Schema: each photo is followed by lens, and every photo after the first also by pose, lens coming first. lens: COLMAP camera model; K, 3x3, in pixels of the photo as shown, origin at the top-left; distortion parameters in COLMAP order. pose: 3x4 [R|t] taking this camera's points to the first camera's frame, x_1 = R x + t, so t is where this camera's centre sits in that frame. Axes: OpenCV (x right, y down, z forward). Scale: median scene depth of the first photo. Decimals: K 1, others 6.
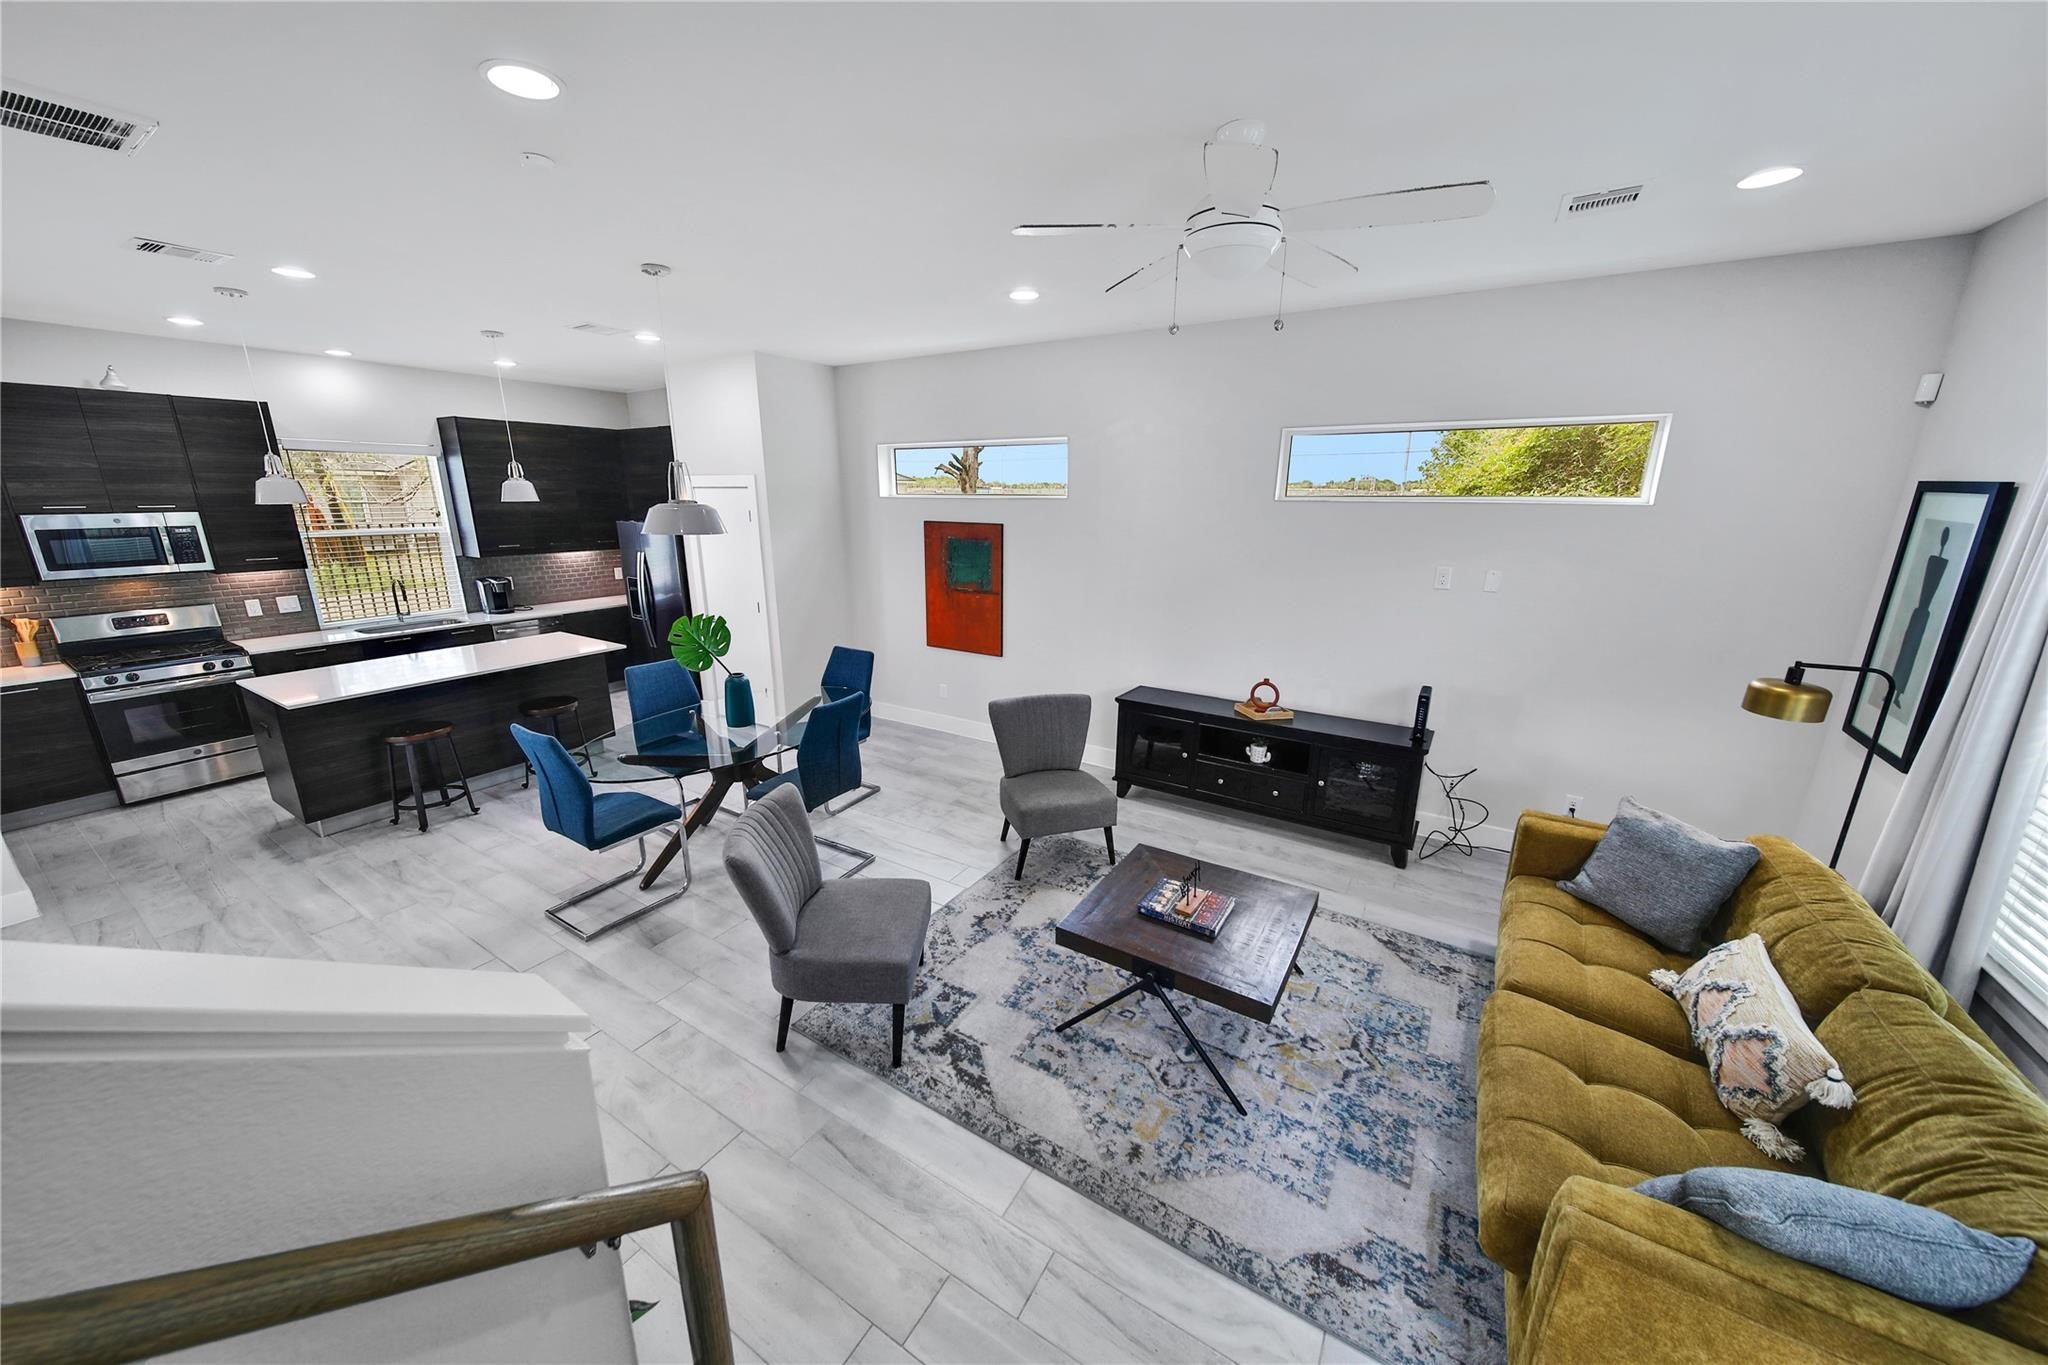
lens RADIAL K [[711.5, 0, 1018.3], [0, 711.5, 677.7], [0, 0, 1]] dist [-0.001701, -0.000294]
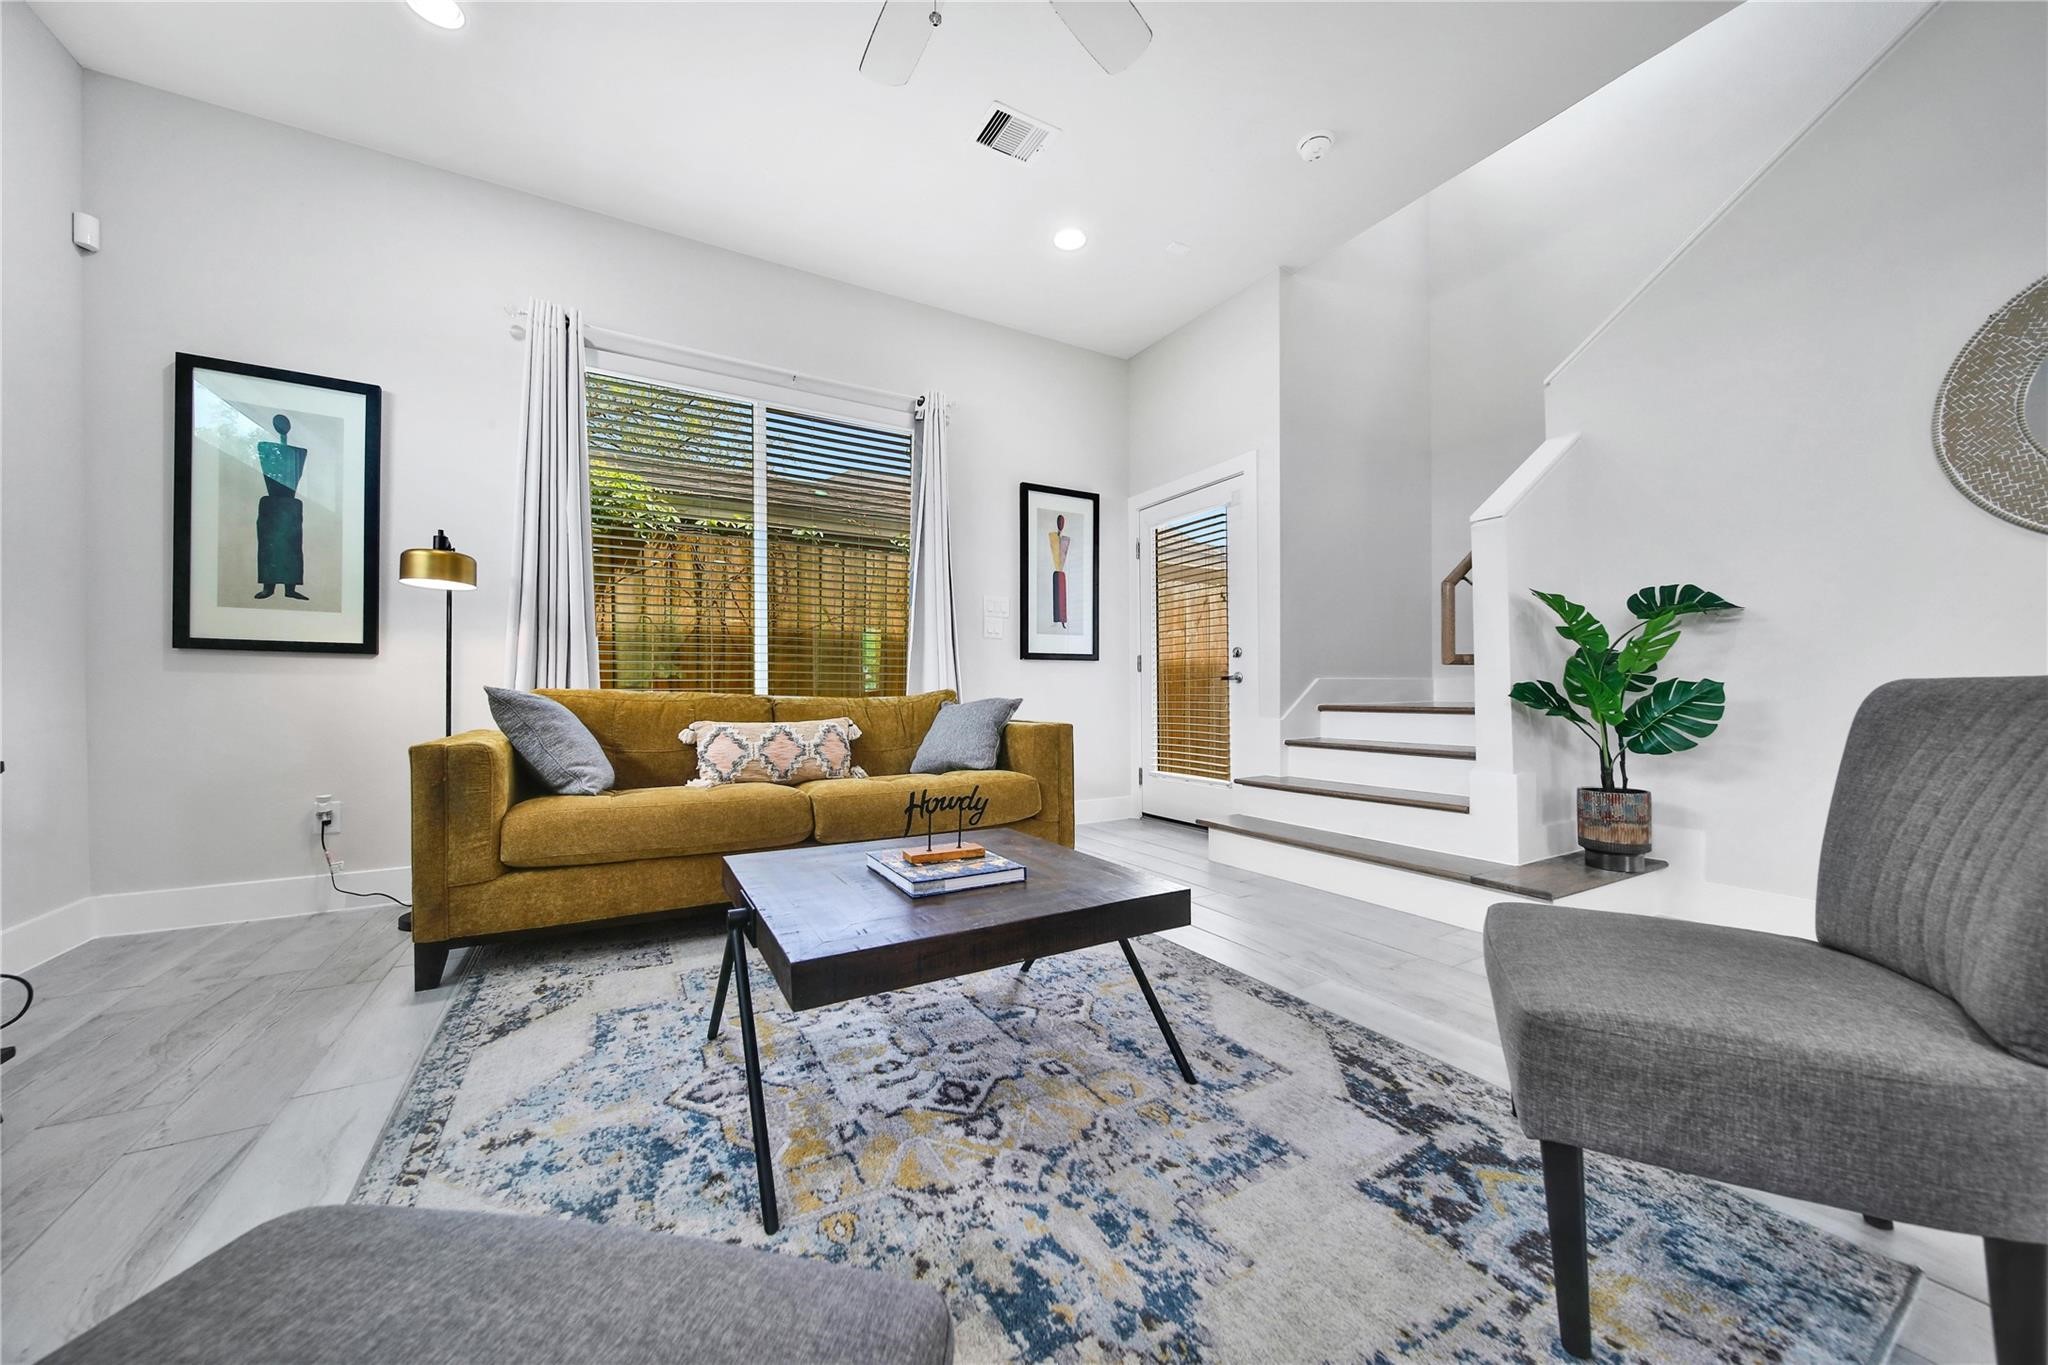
lens RADIAL K [[709.4, 0, 1025.4], [0, 709.4, 684.4], [0, 0, 1]] dist [0.000825, -0.000077]
pose [[-0.882129, 0.004410, 0.470987, -0.091928], [0.121581, 0.968200, 0.218649, 0.068265], [-0.455045, 0.250140, -0.854613, 1.493935]]
